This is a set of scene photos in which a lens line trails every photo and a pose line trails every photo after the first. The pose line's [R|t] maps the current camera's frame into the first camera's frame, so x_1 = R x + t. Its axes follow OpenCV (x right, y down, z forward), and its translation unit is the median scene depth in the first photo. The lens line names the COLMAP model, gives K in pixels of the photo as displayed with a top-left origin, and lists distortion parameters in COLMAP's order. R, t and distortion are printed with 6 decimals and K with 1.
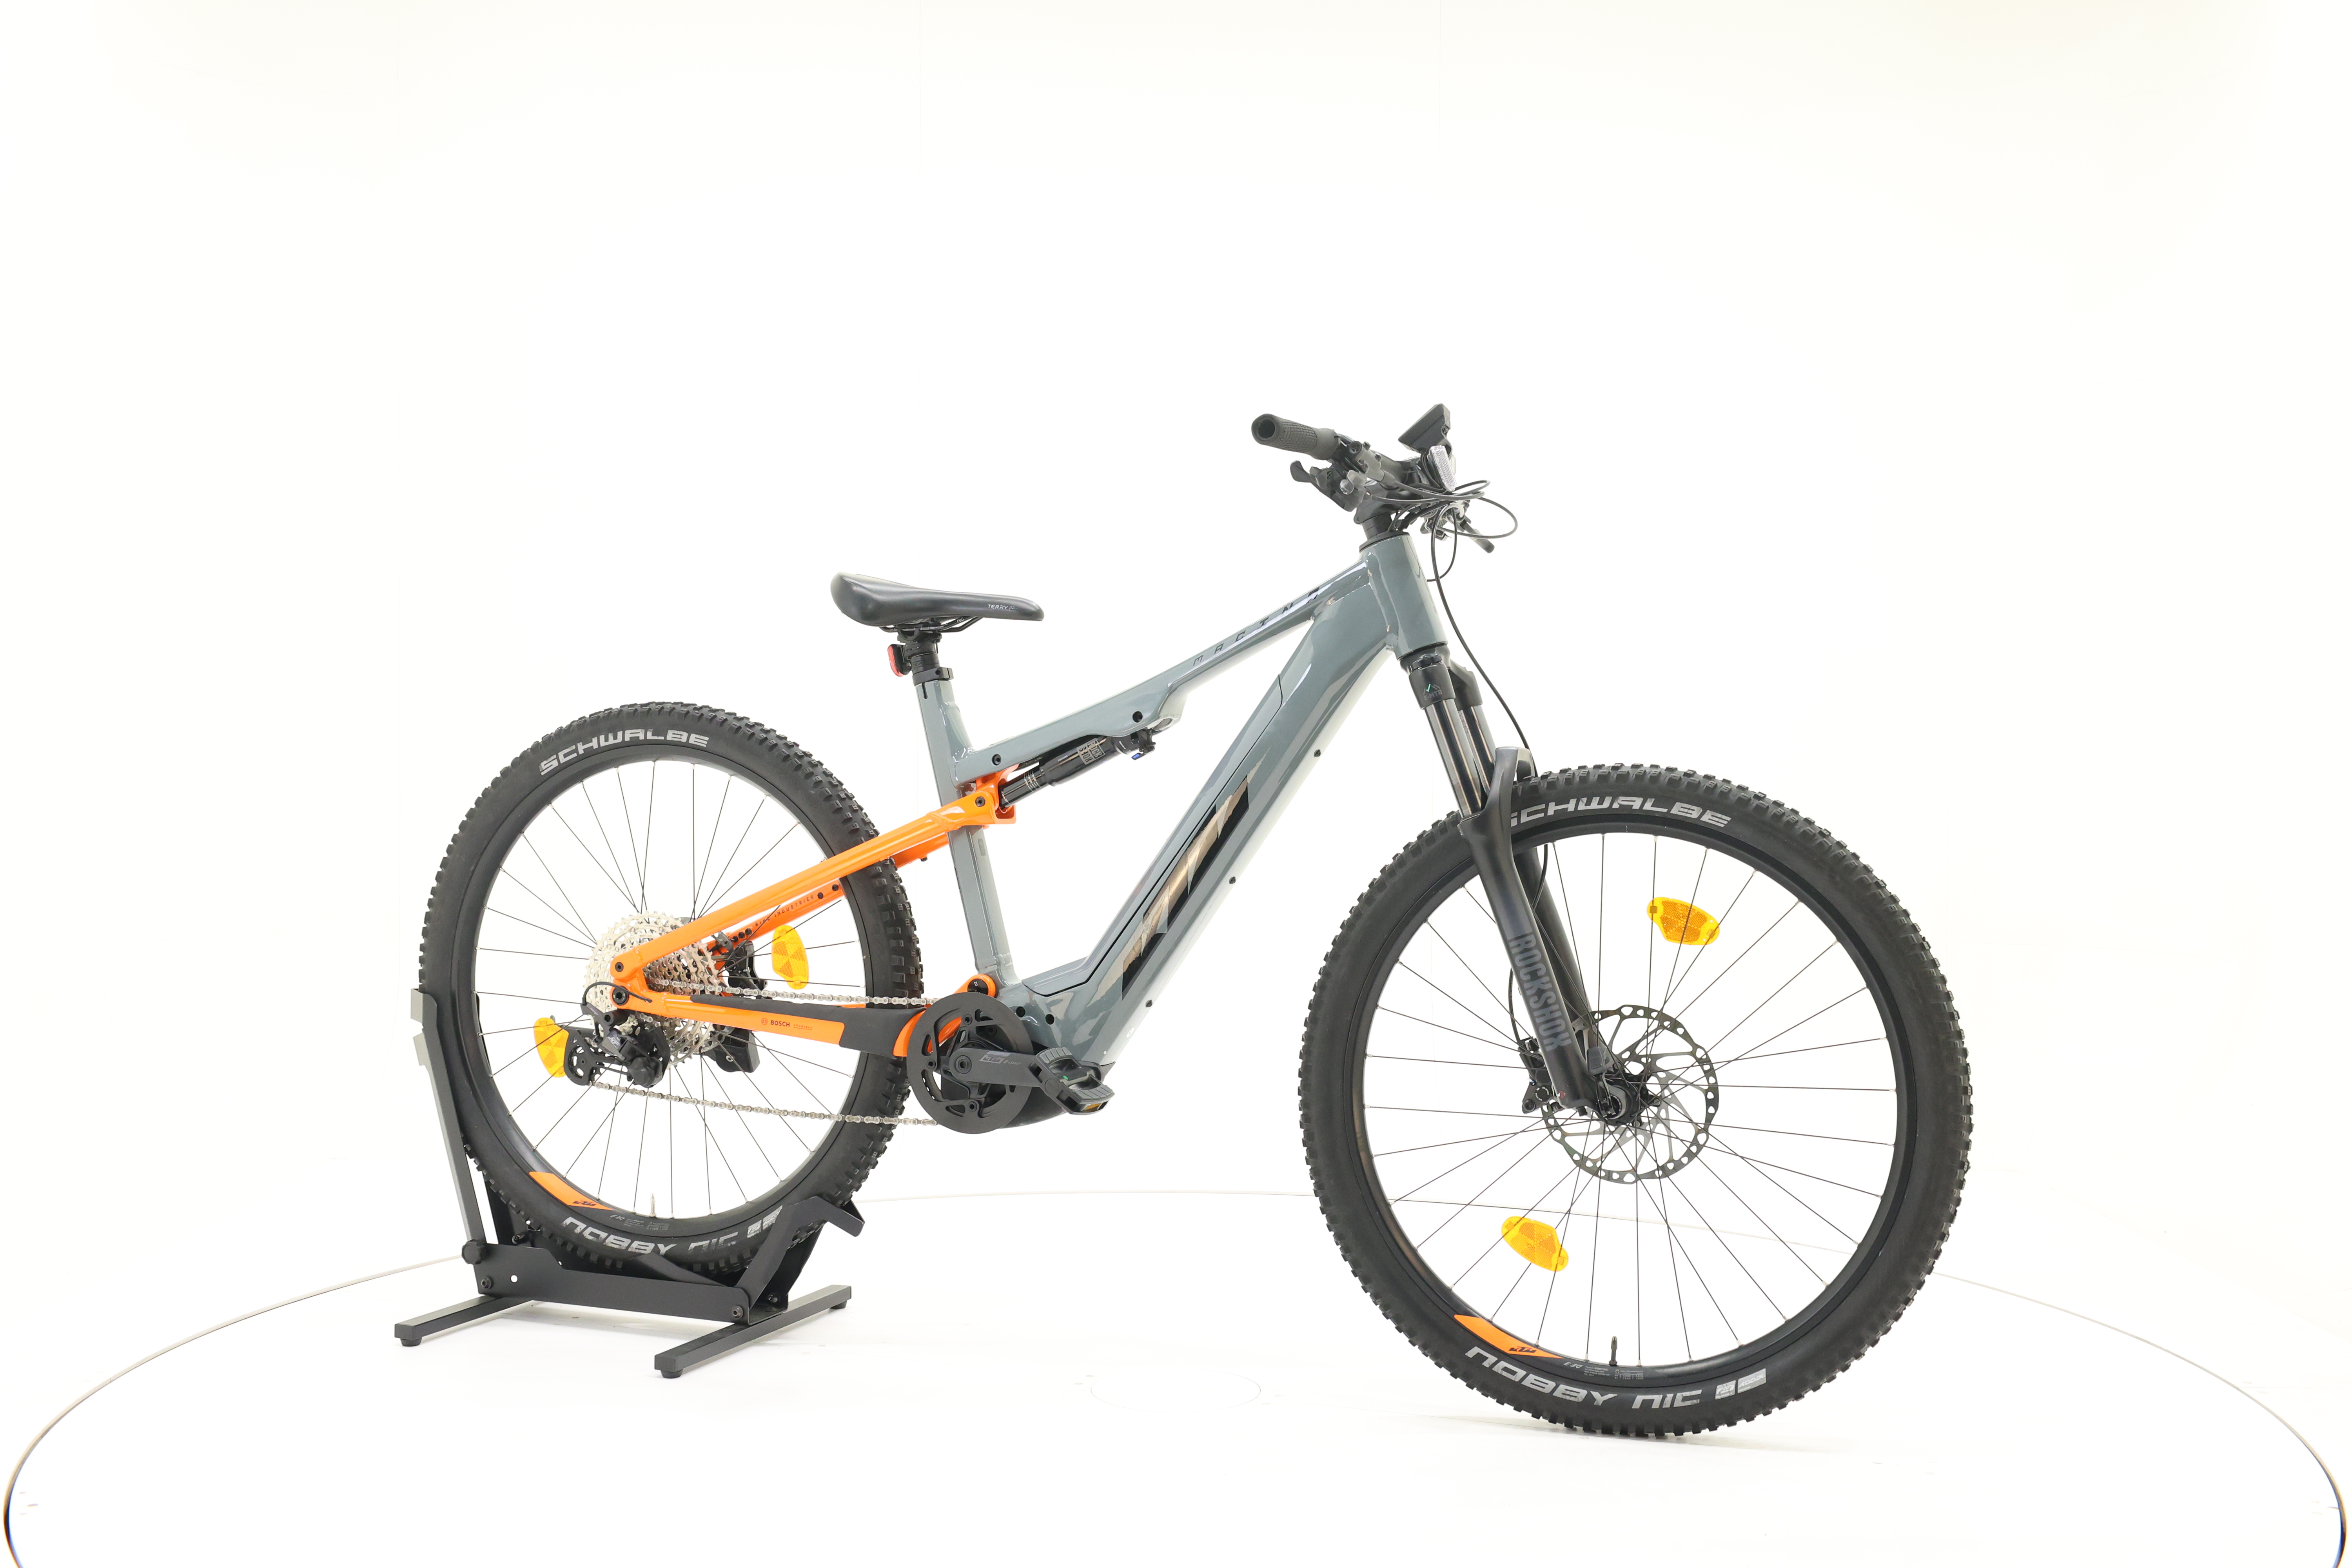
lens RADIAL K [[2529.1, 0, 1175.1], [0, 2529.1, 729.6], [0, 0, 1]] dist [-0.013370, 0.027679]
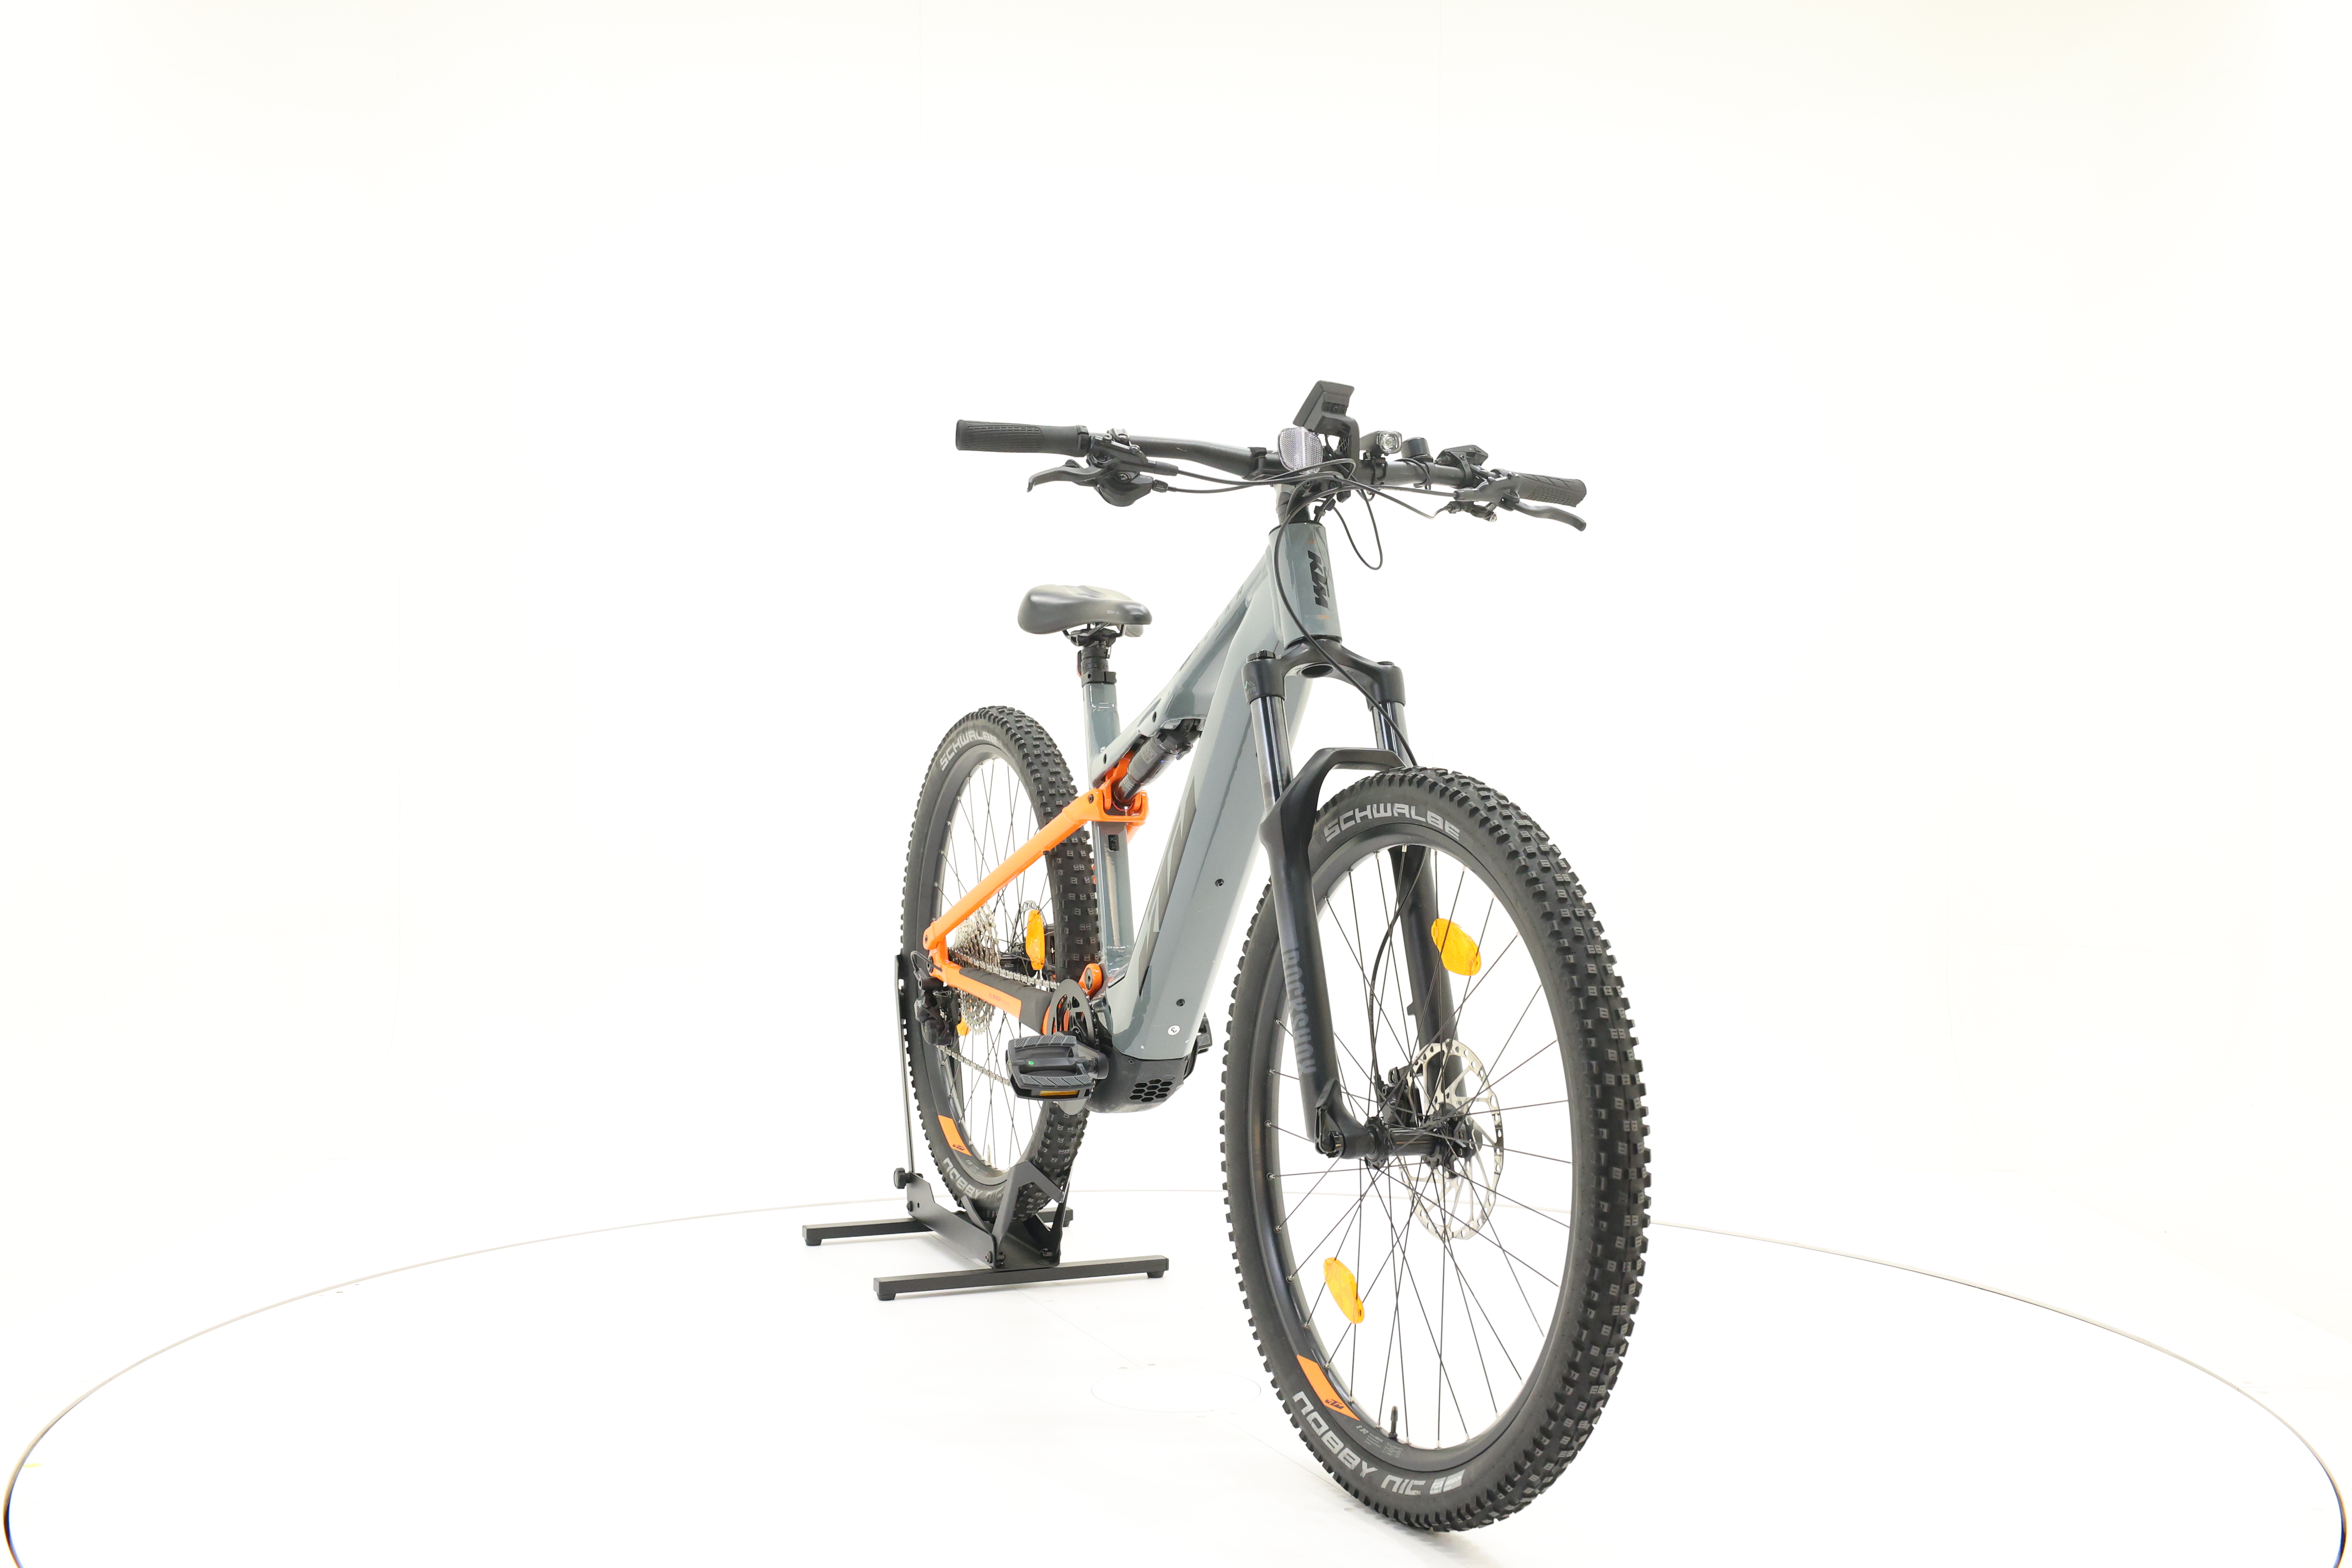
lens RADIAL K [[2529.1, 0, 1175.1], [0, 2529.1, 729.6], [0, 0, 1]] dist [-0.013370, 0.027679]
pose [[0.703136, -0.001468, -0.711054, 0.724614], [-0.000746, 0.999996, -0.002802, 0.002856], [0.711055, 0.002501, 0.703132, 0.301629]]
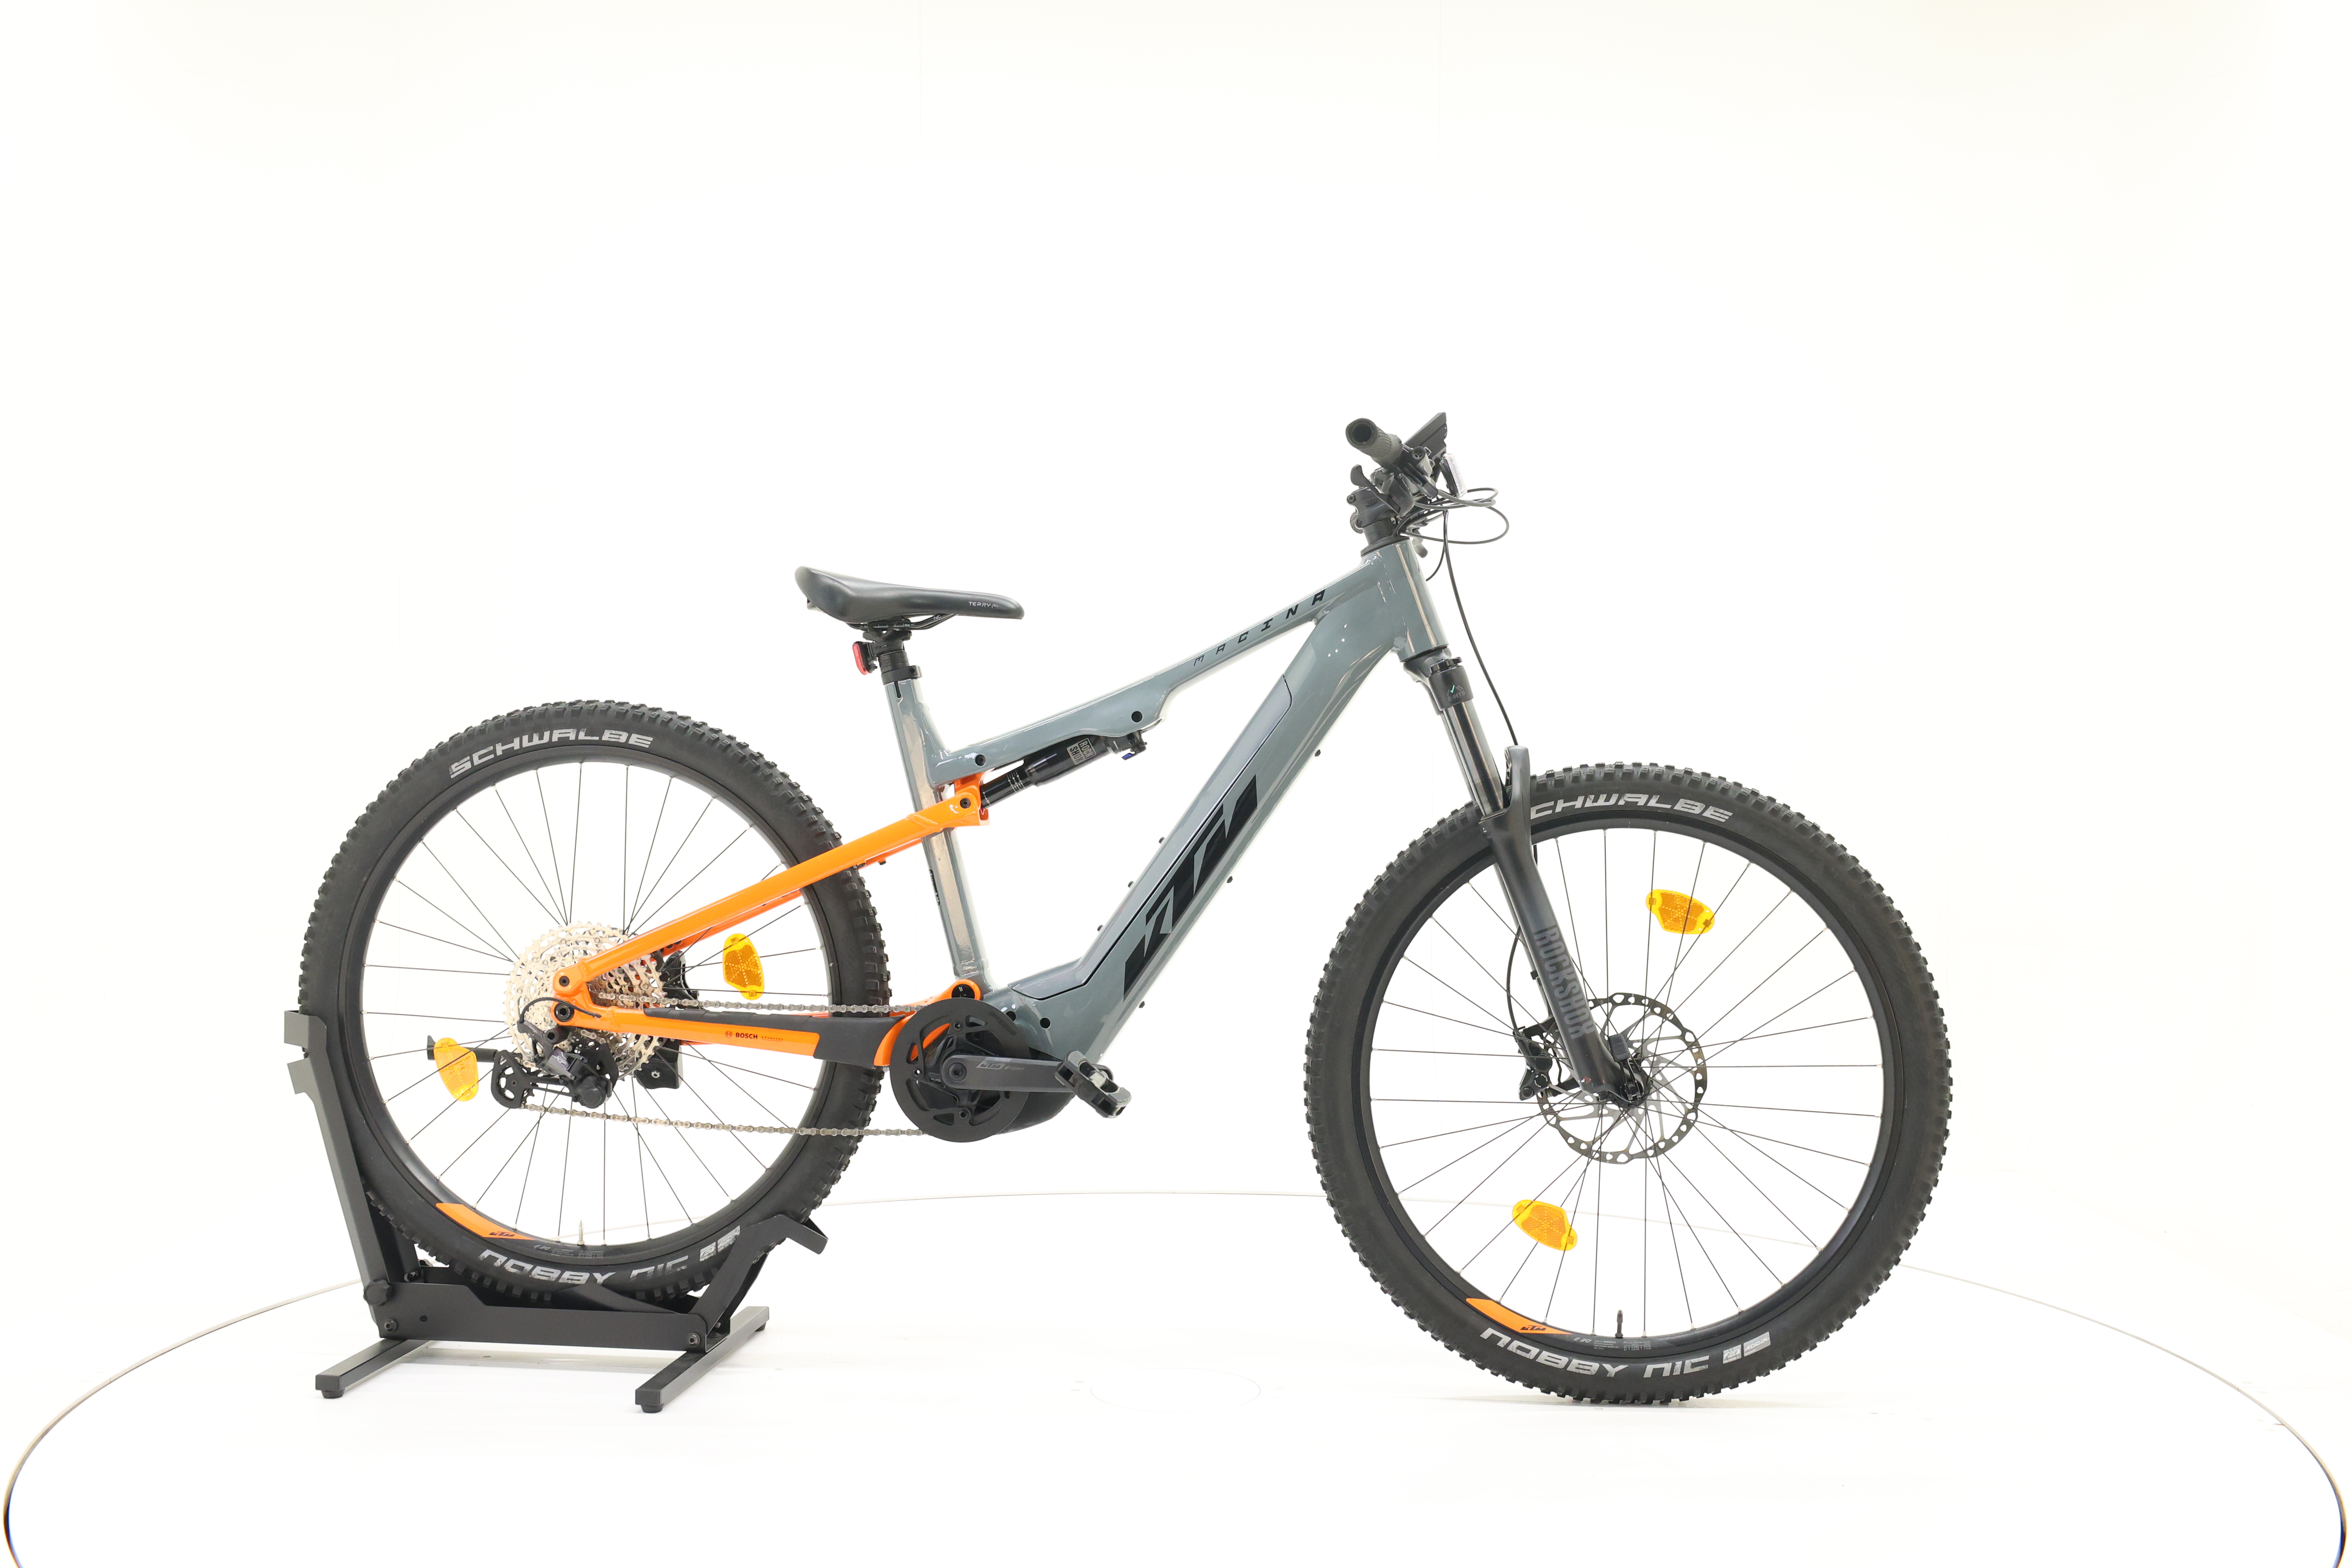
lens RADIAL K [[2529.1, 0, 1175.1], [0, 2529.1, 729.6], [0, 0, 1]] dist [-0.013370, 0.027679]
pose [[0.967712, 0.000152, 0.252058, -0.256771], [-0.000304, 1.000000, 0.000563, -0.000557], [-0.252058, -0.000621, 0.967712, 0.033203]]
